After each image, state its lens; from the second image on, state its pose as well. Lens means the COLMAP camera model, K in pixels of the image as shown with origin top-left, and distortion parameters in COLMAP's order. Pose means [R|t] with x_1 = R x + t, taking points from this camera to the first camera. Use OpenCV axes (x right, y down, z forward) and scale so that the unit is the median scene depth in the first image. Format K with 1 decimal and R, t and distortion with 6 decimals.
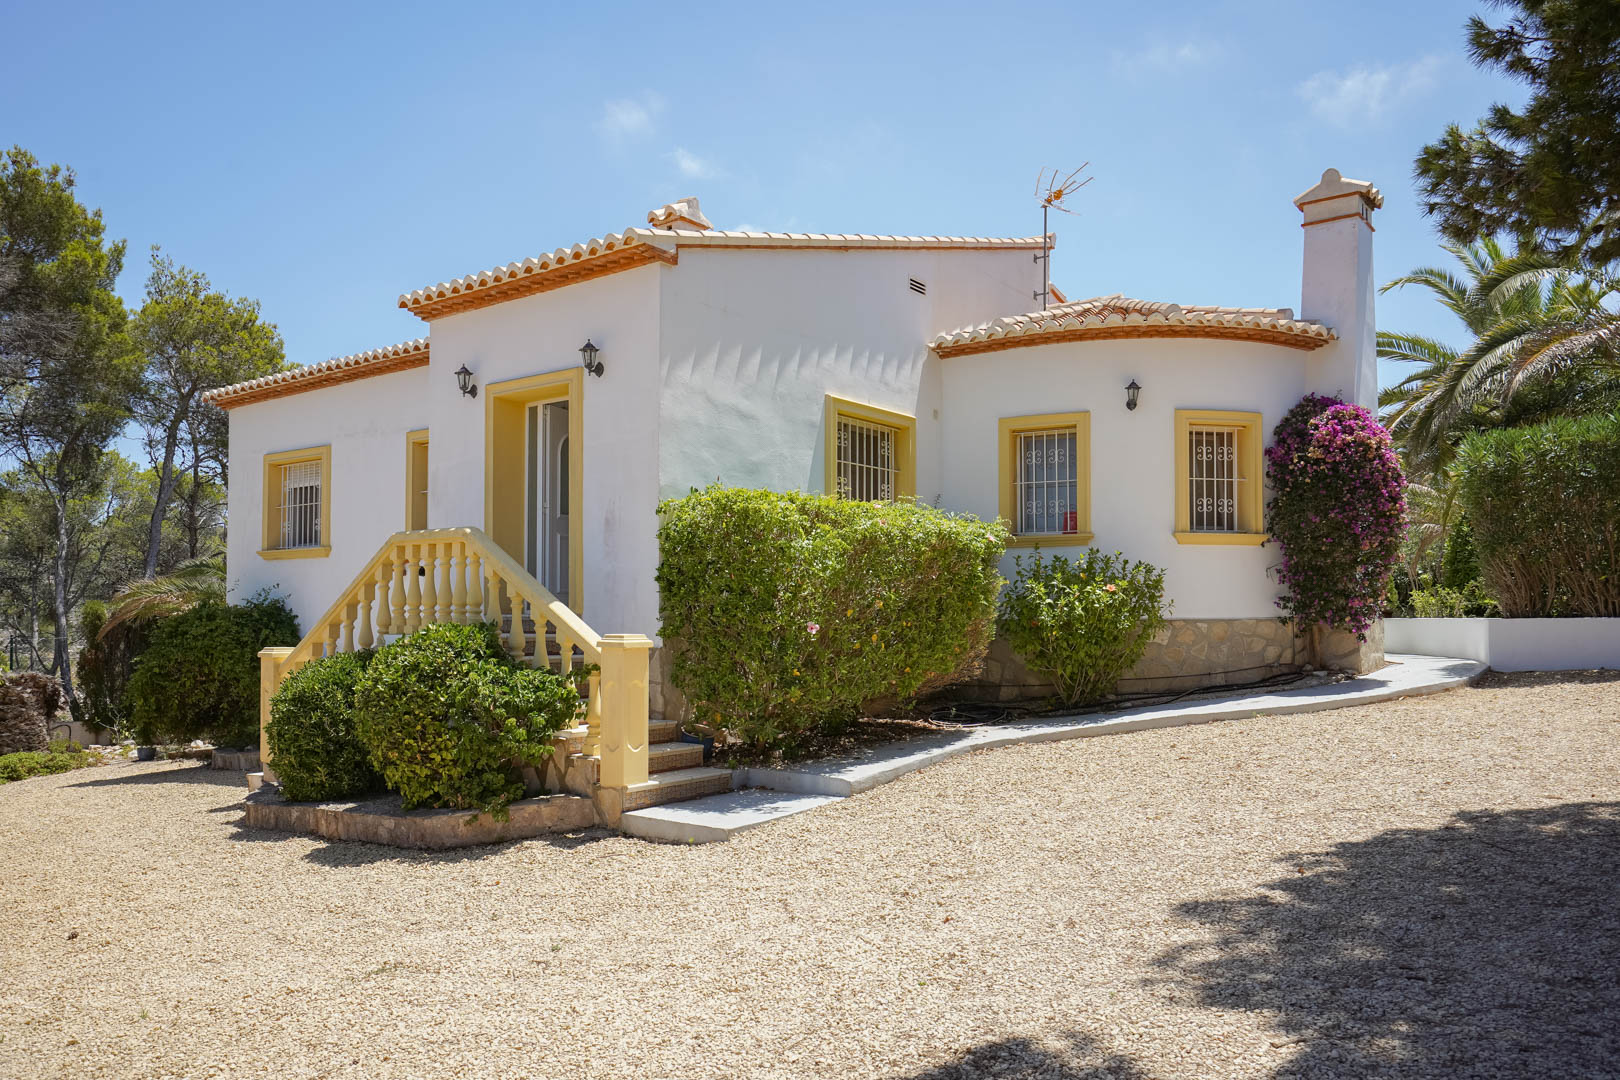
lens RADIAL K [[1181.7, 0, 809.8], [0, 1181.7, 587.6], [0, 0, 1]] dist [0.006368, -0.001877]
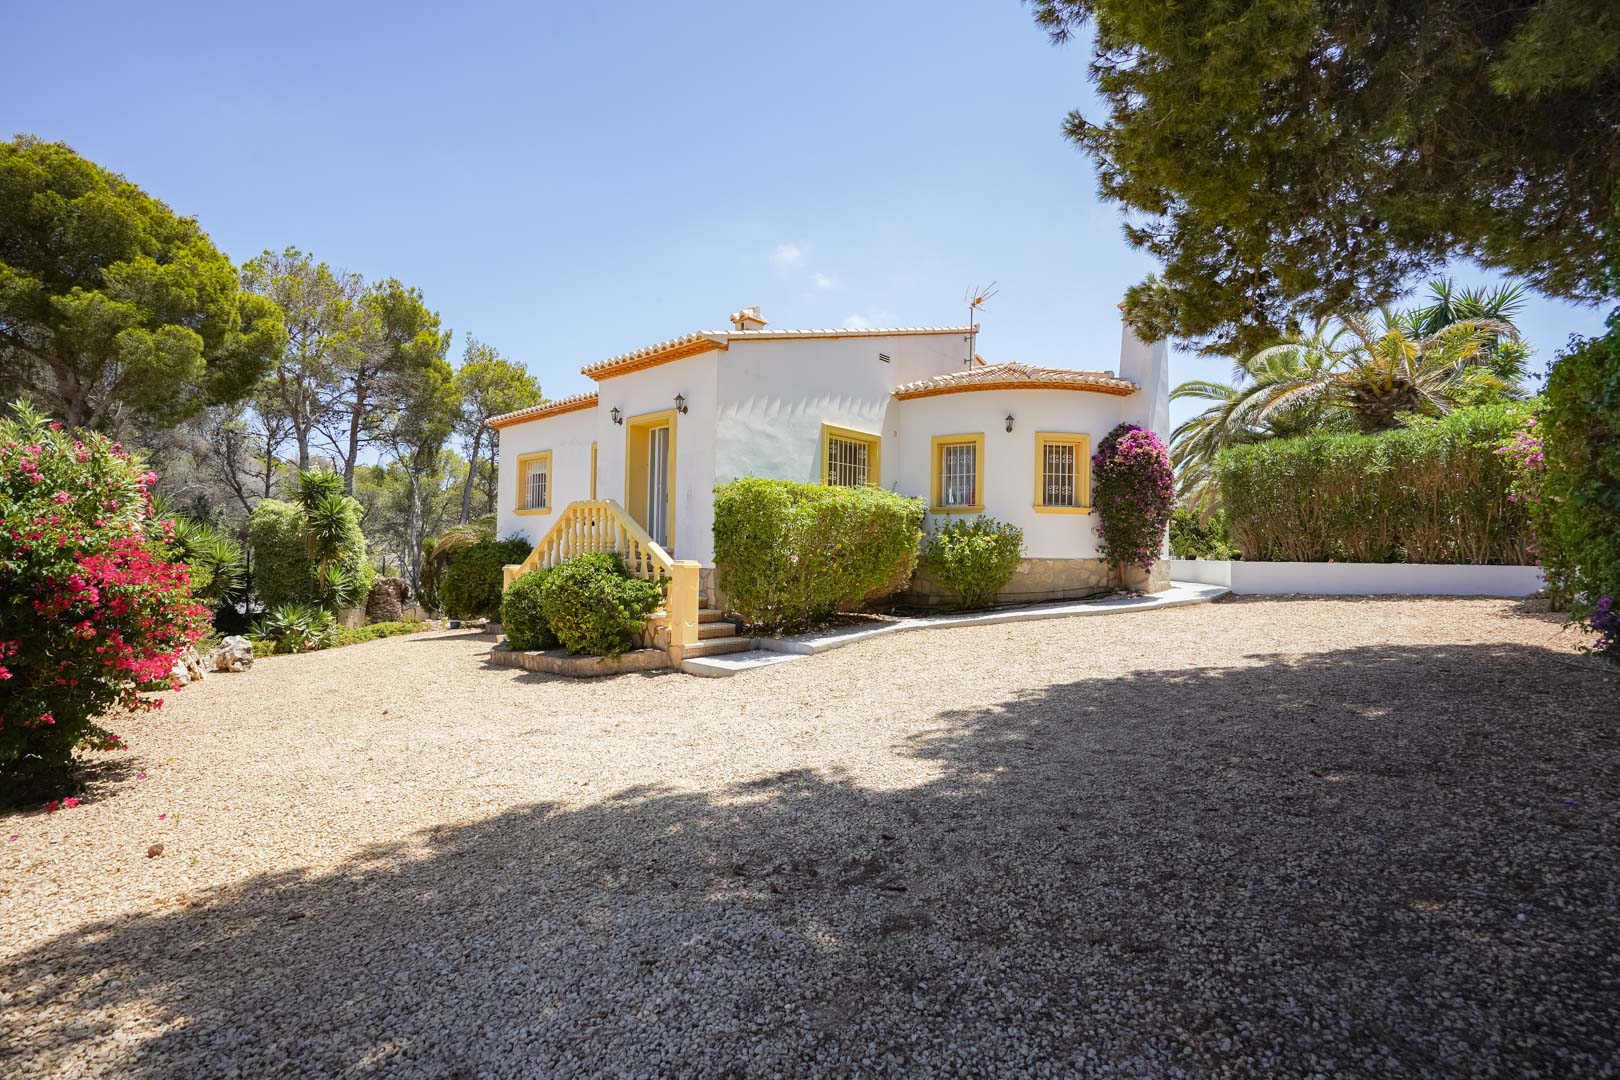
lens RADIAL K [[739.4, 0, 808.1], [0, 739.4, 542.7], [0, 0, 1]] dist [-0.003998, 0.001128]
pose [[0.995937, 0.015900, -0.088639, 0.092409], [-0.014995, 0.999828, 0.010869, -0.001810], [0.088797, -0.009496, 0.996005, -0.071408]]
